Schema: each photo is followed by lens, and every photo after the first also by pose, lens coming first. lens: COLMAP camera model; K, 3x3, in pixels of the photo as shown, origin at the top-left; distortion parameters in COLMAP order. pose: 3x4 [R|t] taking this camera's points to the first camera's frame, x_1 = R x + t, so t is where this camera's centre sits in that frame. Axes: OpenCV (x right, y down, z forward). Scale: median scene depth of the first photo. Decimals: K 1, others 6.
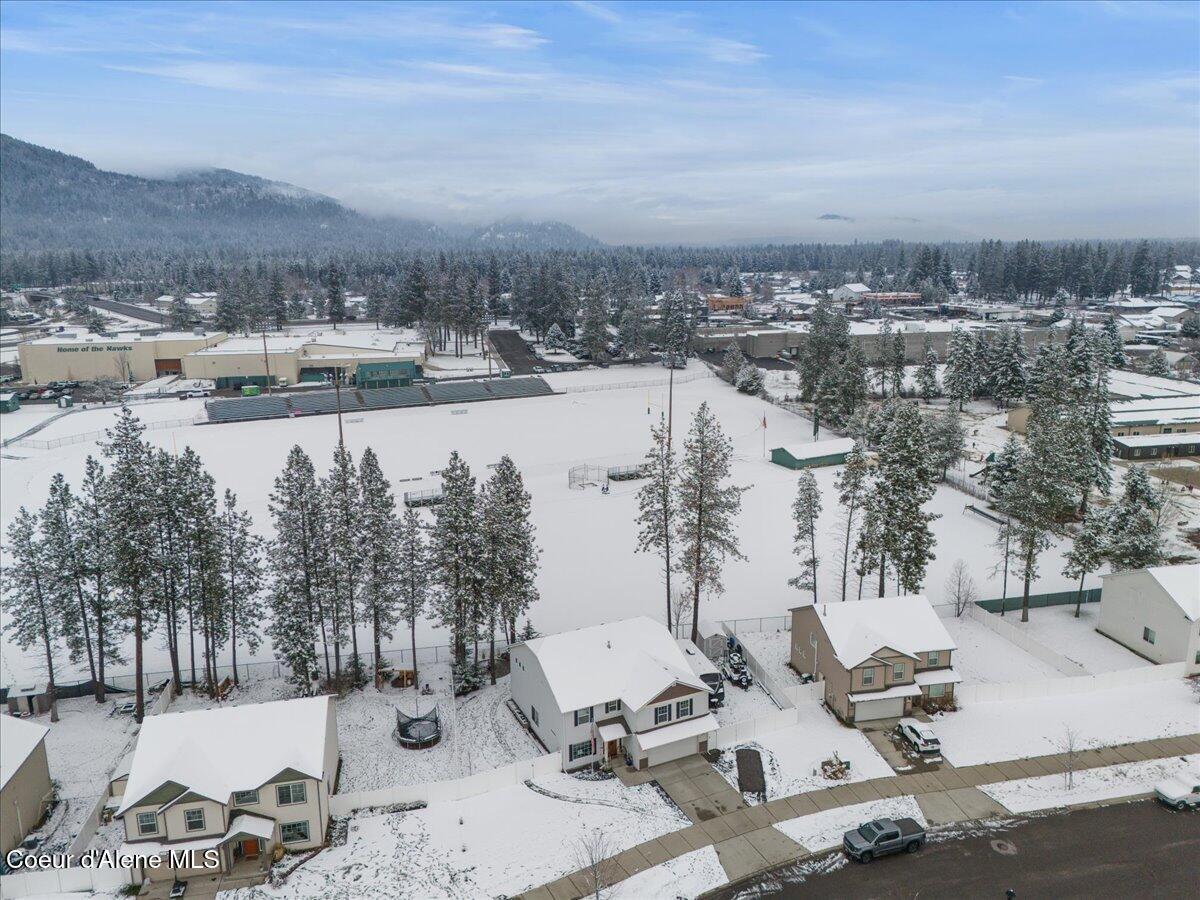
lens RADIAL K [[877.5, 0, 604.5], [0, 877.5, 444.0], [0, 0, 1]] dist [0.062518, -0.020802]
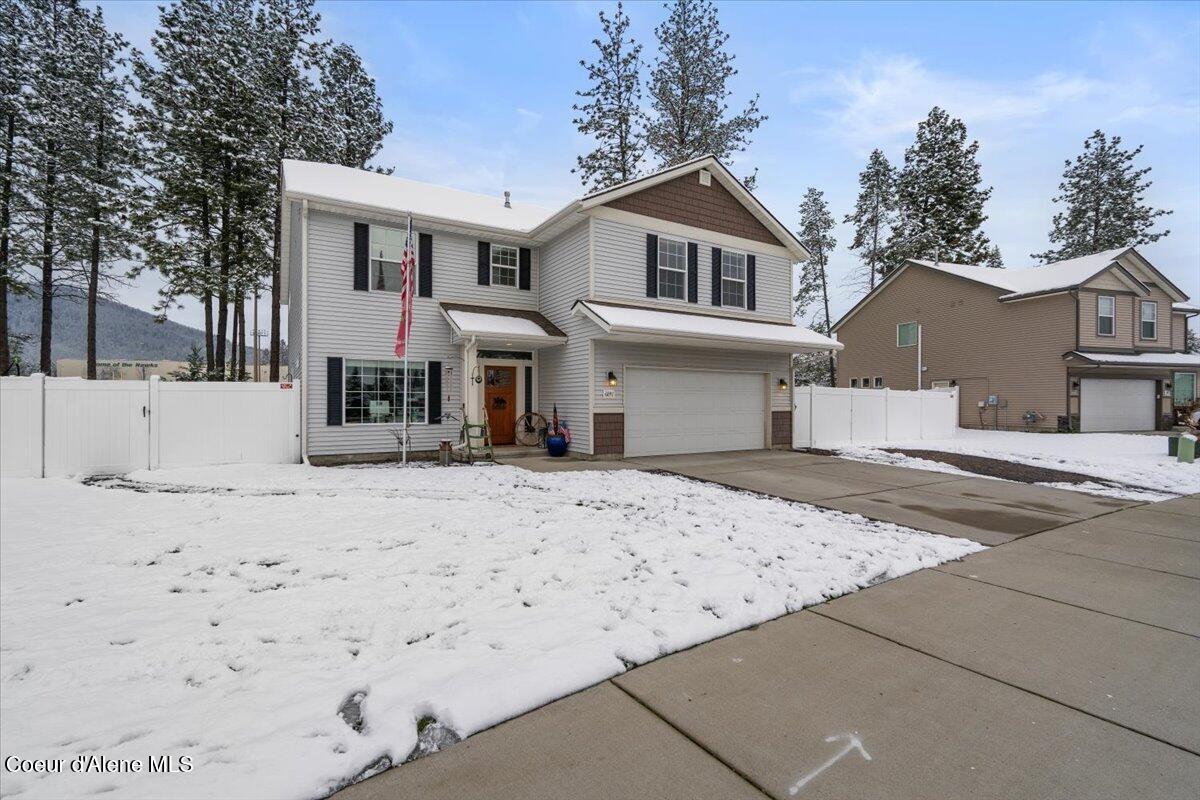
lens RADIAL K [[539.5, 0, 603.0], [0, 539.5, 404.3], [0, 0, 1]] dist [-0.010097, 0.003704]
pose [[0.994805, 0.013288, 0.100927, 0.025460], [0.008549, 0.977036, -0.212903, 0.386791], [-0.101438, 0.212660, 0.971847, 0.834226]]
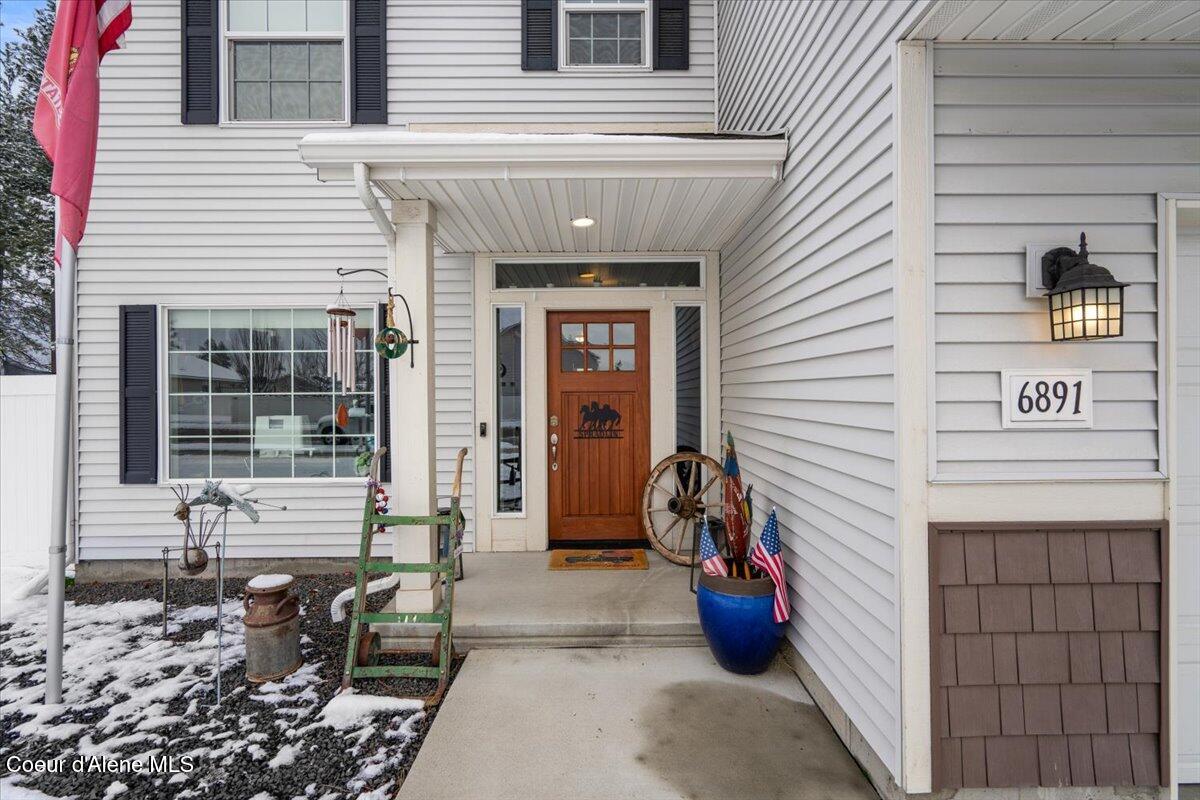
lens RADIAL K [[539.5, 0, 601.8], [0, 539.5, 399.6], [0, 0, 1]] dist [-0.010097, 0.003704]
pose [[0.904111, 0.008346, -0.427215, 0.036022], [-0.093040, 0.979665, -0.177763, 0.354827], [0.417044, 0.200466, 0.886503, 0.964185]]
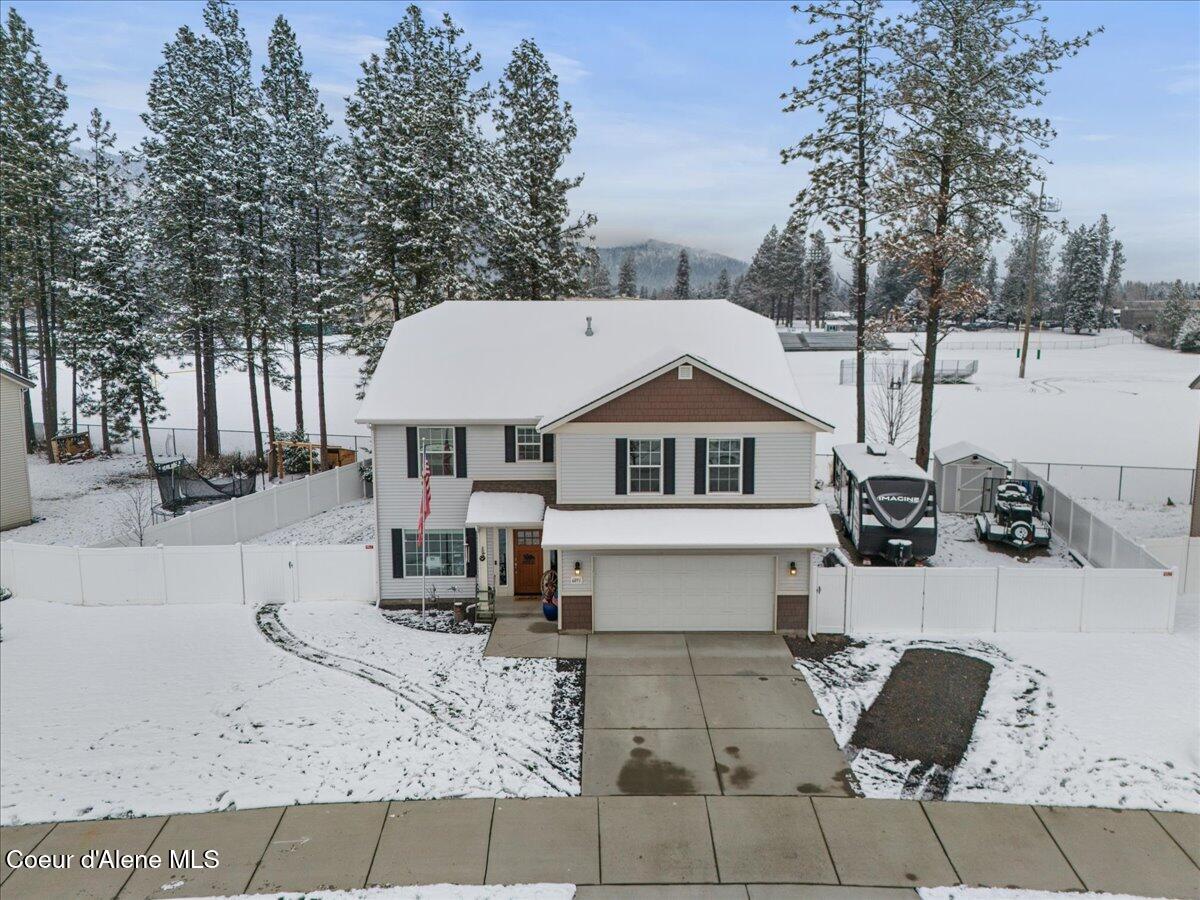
lens RADIAL K [[877.5, 0, 604.6], [0, 877.5, 442.7], [0, 0, 1]] dist [0.062518, -0.020802]
pose [[0.901634, 0.065425, -0.427523, 0.186174], [-0.097282, 0.993841, -0.053074, 0.314774], [0.421417, 0.089444, 0.902445, 0.707140]]
